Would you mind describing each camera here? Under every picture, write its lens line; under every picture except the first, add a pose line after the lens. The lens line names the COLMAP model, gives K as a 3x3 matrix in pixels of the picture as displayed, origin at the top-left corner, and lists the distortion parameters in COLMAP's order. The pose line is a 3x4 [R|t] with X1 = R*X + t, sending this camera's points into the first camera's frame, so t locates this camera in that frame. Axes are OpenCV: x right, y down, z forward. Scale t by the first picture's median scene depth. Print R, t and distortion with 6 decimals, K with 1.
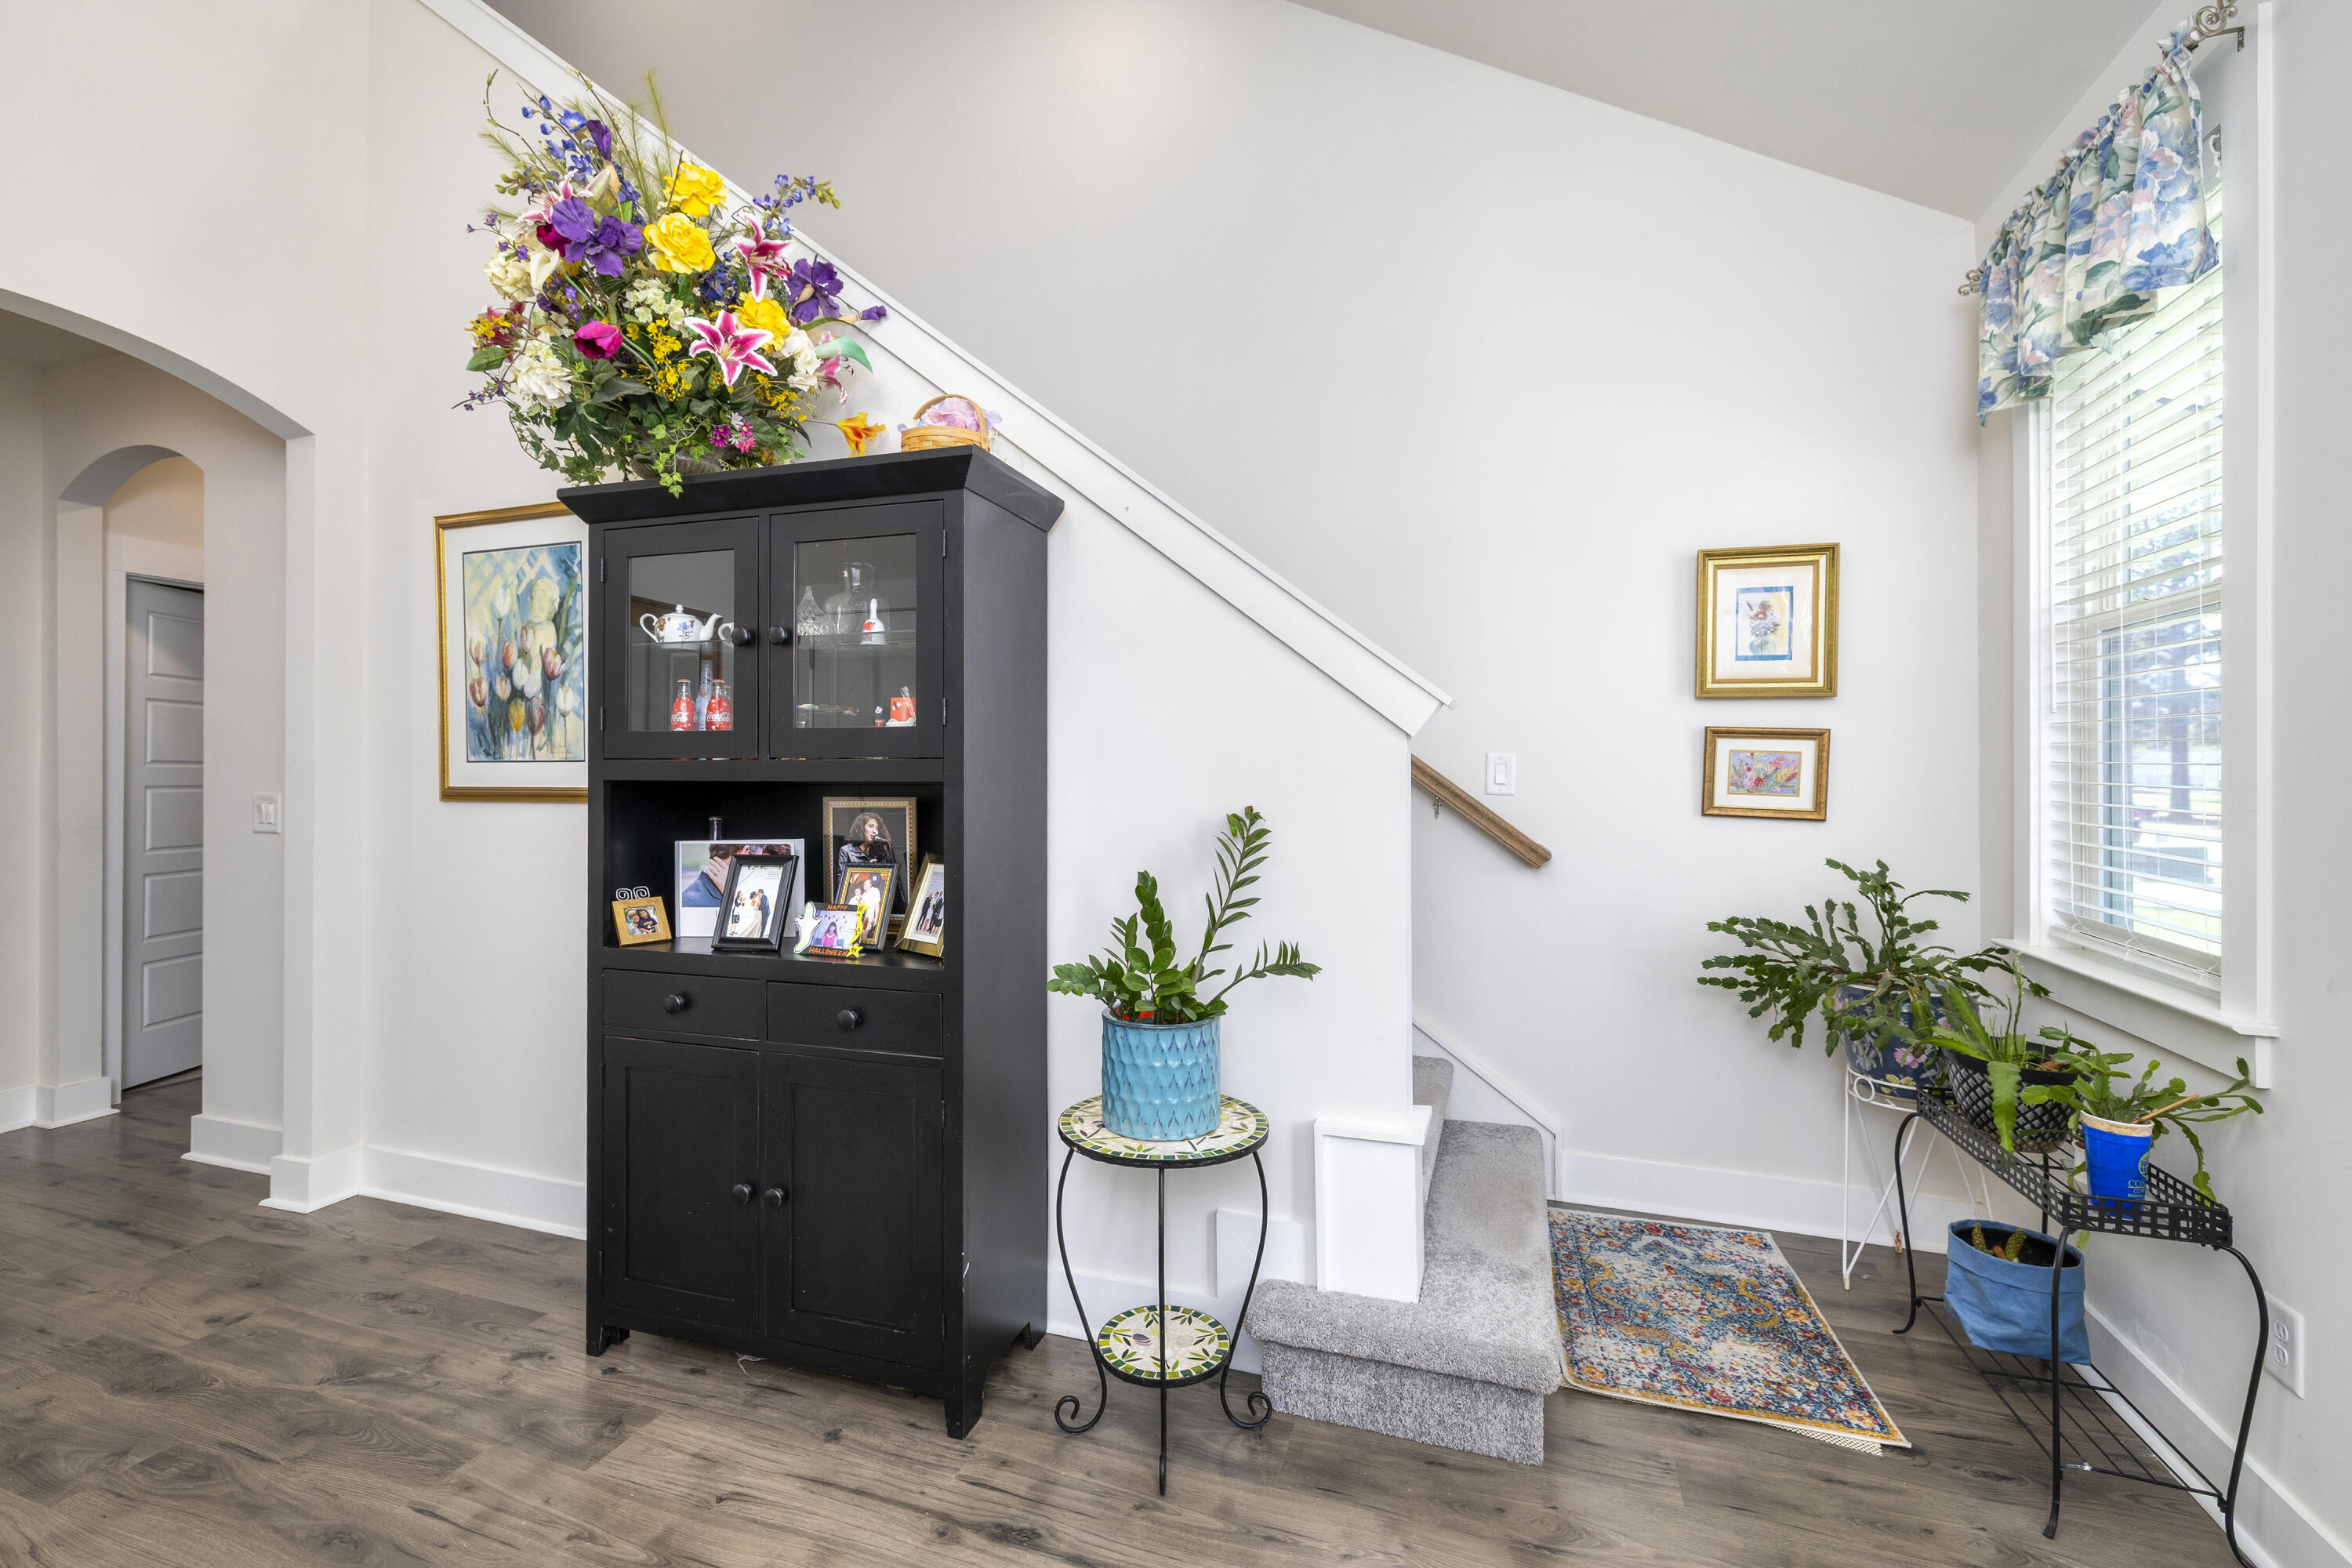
lens RADIAL K [[1001.6, 0, 1179.2], [0, 1001.6, 768.3], [0, 0, 1]] dist [0.001451, -0.000414]
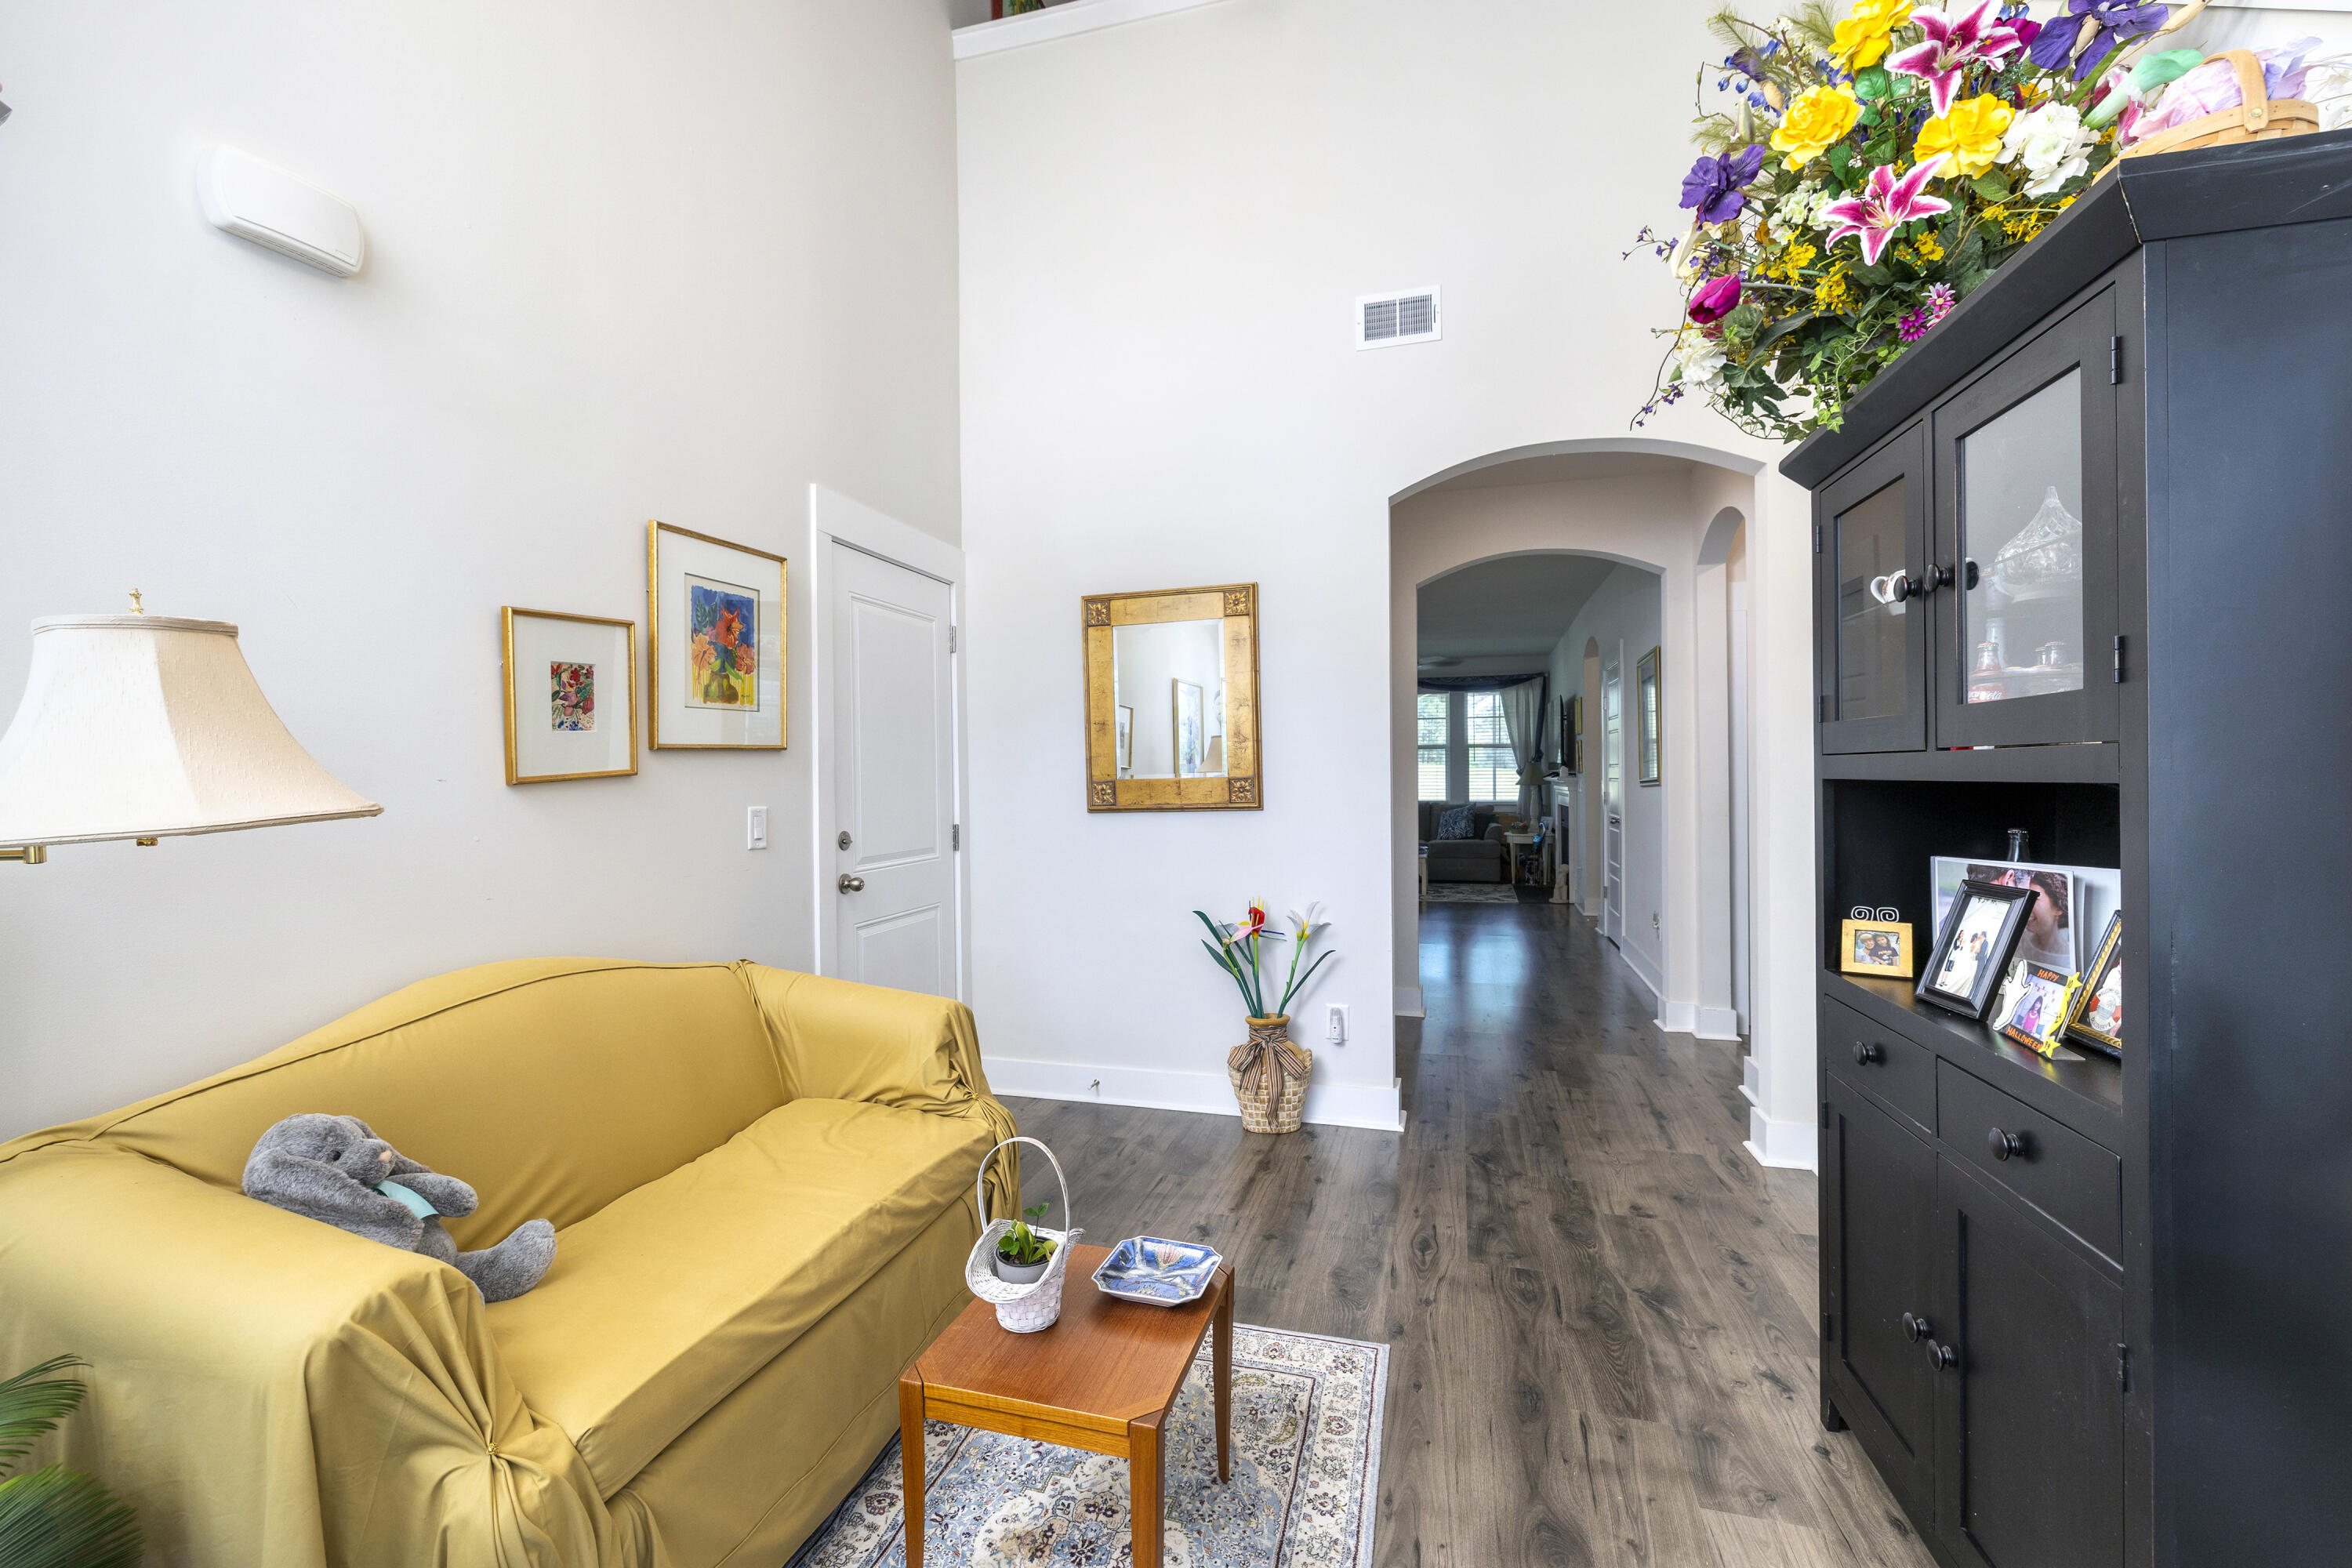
lens RADIAL K [[1001.6, 0, 1182.8], [0, 1001.6, 787.4], [0, 0, 1]] dist [0.001451, -0.000414]
pose [[0.051312, 0.010348, -0.998629, 0.274485], [0.010177, 0.999889, 0.010884, 0.004233], [0.998631, -0.010721, 0.051201, 0.401134]]
